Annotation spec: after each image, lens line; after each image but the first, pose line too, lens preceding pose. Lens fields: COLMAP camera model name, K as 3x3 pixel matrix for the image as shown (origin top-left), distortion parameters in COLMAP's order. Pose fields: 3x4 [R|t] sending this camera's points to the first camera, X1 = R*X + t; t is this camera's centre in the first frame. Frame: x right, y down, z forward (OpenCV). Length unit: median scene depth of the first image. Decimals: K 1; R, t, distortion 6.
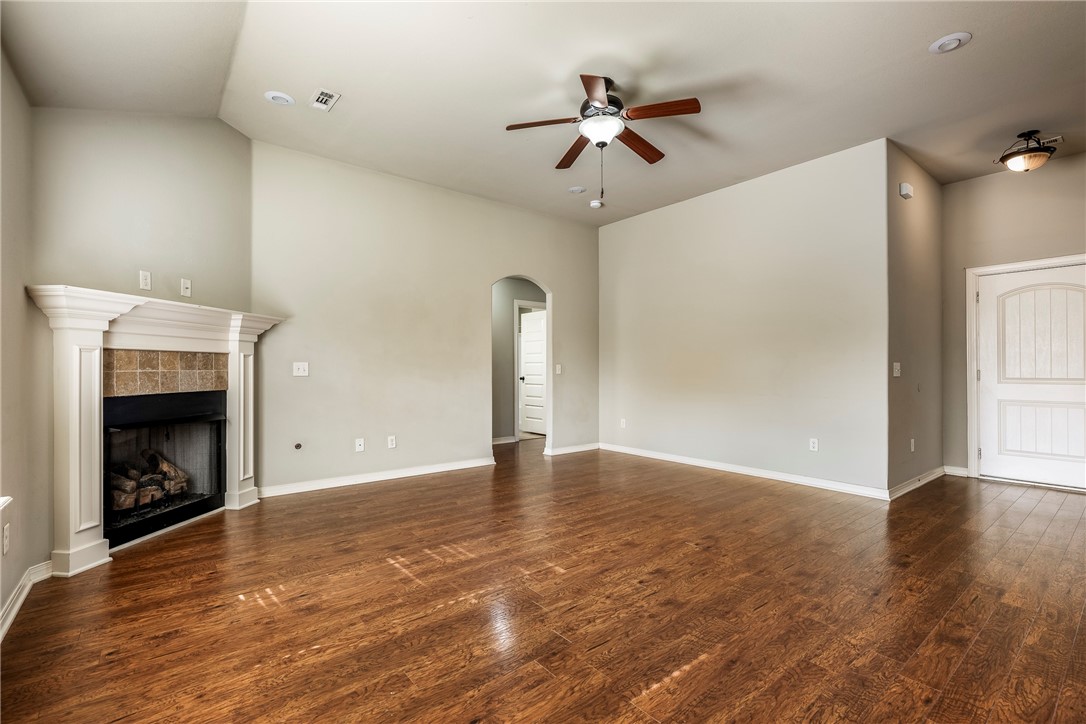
lens RADIAL K [[489.8, 0, 543.3], [0, 489.8, 369.6], [0, 0, 1]] dist [-0.002953, -0.000004]
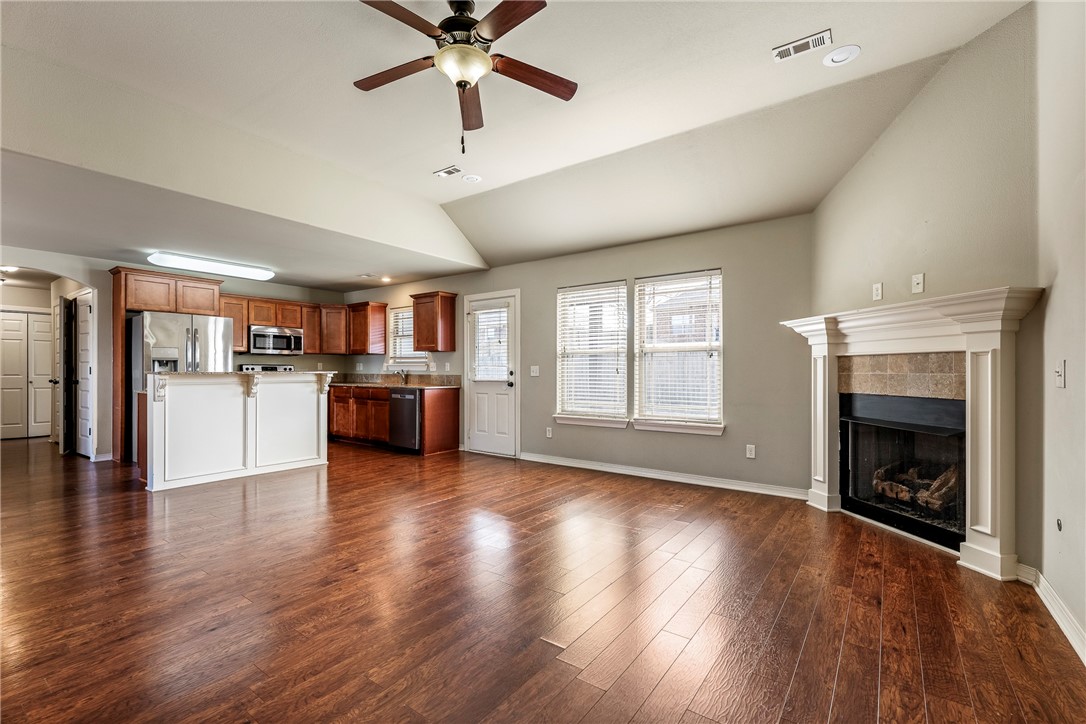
lens RADIAL K [[489.8, 0, 545.6], [0, 489.8, 368.6], [0, 0, 1]] dist [-0.002953, -0.000004]
pose [[-0.963356, -0.000444, -0.268227, 0.198348], [-0.000476, 1.000000, 0.000055, -0.007252], [0.268226, 0.000180, -0.963356, 1.750424]]
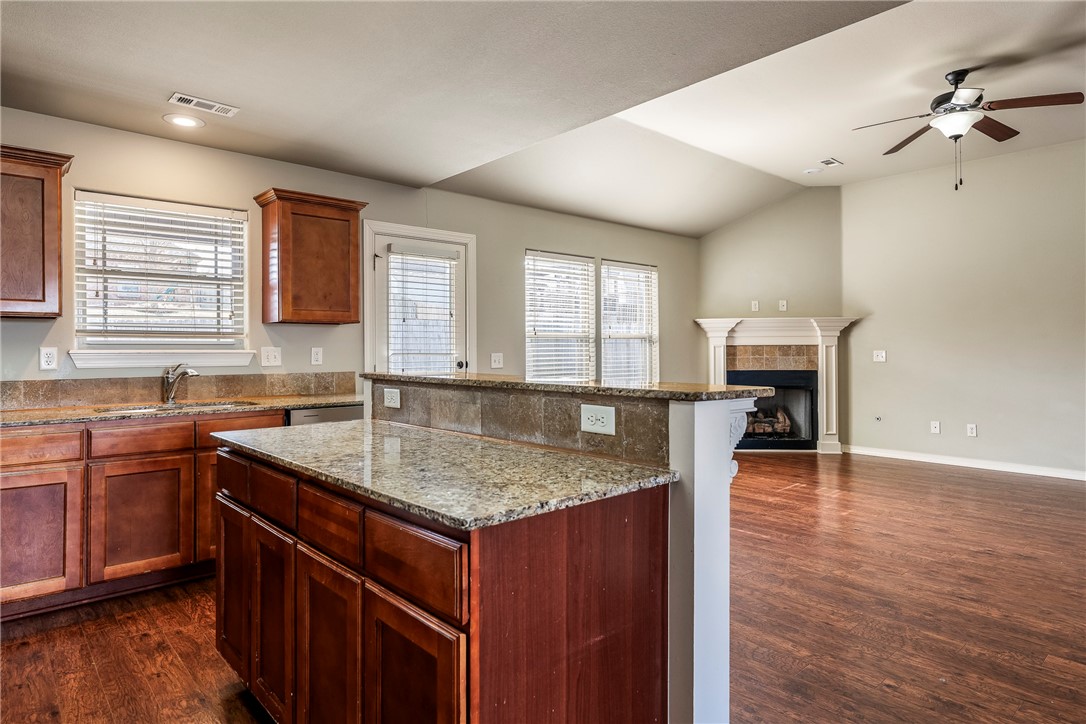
lens RADIAL K [[620.6, 0, 534.2], [0, 620.6, 346.3], [0, 0, 1]] dist [-0.002511, -0.000144]
pose [[0.067013, -0.000531, -0.997752, 1.304905], [-0.000199, 1.000000, -0.000545, -0.032660], [0.997752, 0.000235, 0.067013, 0.038185]]
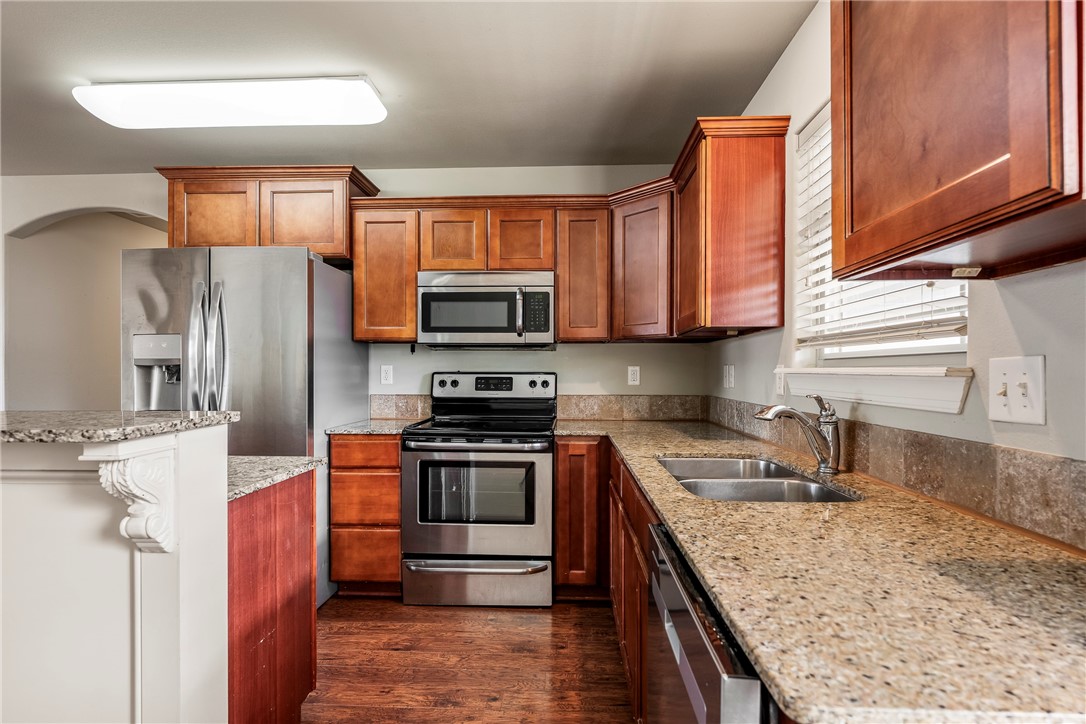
lens RADIAL K [[554.0, 0, 541.6], [0, 554.0, 373.3], [0, 0, 1]] dist [-0.002333, -0.000128]
pose [[-0.759099, 0.000552, 0.650975, 0.101044], [0.003678, 0.999987, 0.003441, -0.025019], [-0.650965, 0.005007, -0.759091, 0.023029]]
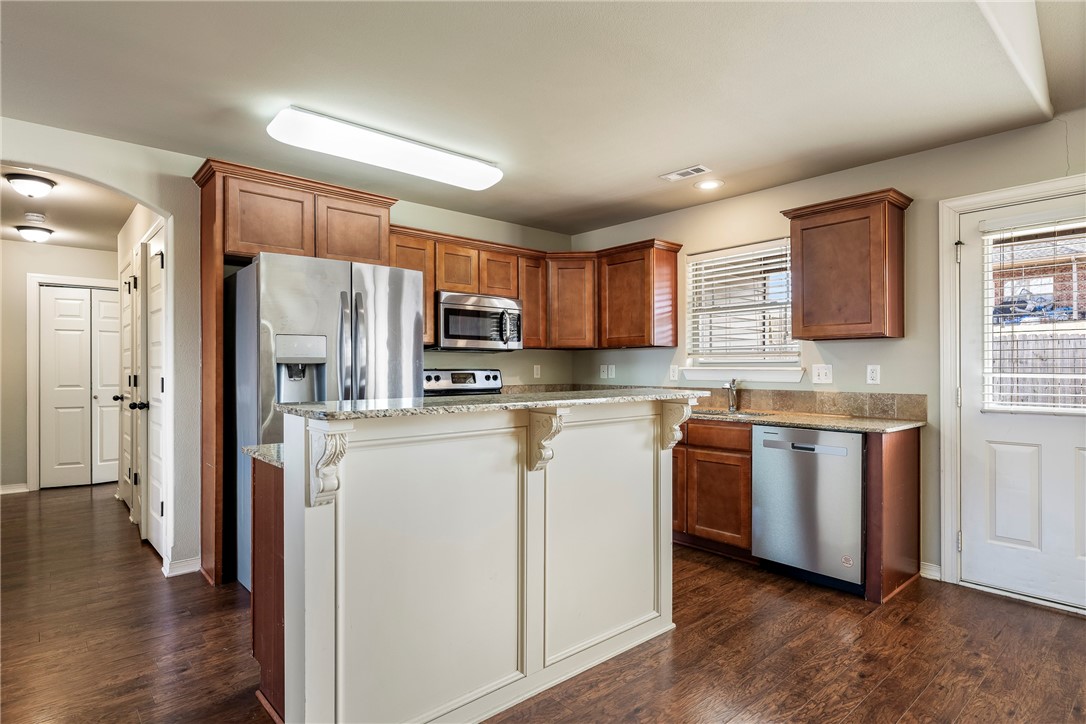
lens RADIAL K [[583.5, 0, 537.1], [0, 583.5, 367.0], [0, 0, 1]] dist [-0.006333, -0.000910]
pose [[-0.998492, 0.003009, -0.054823, 0.697308], [0.003006, 0.999995, 0.000140, -0.029052], [0.054823, -0.000025, -0.998496, 0.686231]]
